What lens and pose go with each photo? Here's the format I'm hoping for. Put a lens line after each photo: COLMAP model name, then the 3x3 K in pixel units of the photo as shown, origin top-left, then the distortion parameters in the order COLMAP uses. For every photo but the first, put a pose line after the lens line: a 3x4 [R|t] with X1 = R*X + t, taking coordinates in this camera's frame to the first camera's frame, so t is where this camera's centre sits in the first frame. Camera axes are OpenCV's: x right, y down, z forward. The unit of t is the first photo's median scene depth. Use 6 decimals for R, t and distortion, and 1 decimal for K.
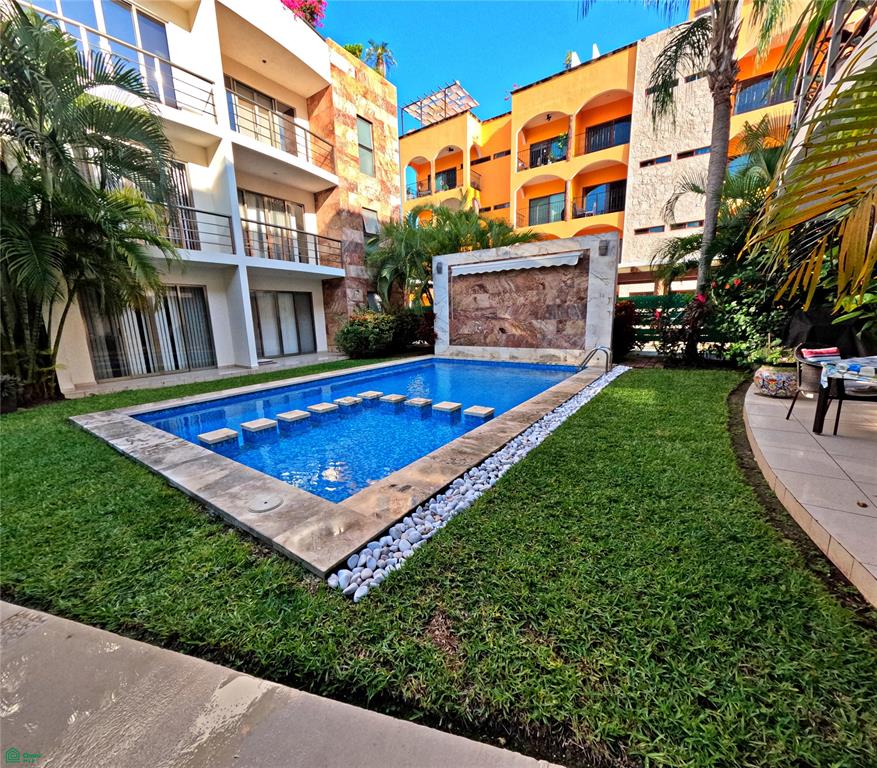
lens RADIAL K [[358.9, 0, 439.1], [0, 358.9, 384.9], [0, 0, 1]] dist [-0.002625, 0.002482]
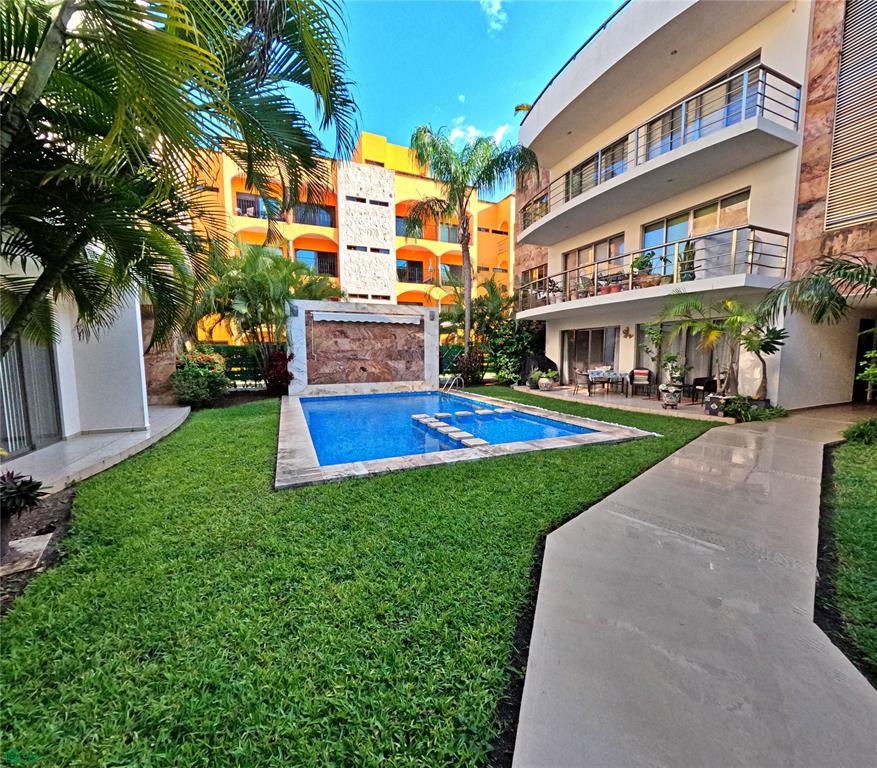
lens RADIAL K [[358.9, 0, 439.1], [0, 358.9, 384.9], [0, 0, 1]] dist [-0.002625, 0.002482]
pose [[0.525754, -0.052403, 0.849021, -0.713873], [0.152357, 0.987762, -0.033380, -0.018816], [-0.836881, 0.146904, 0.527304, 0.147693]]
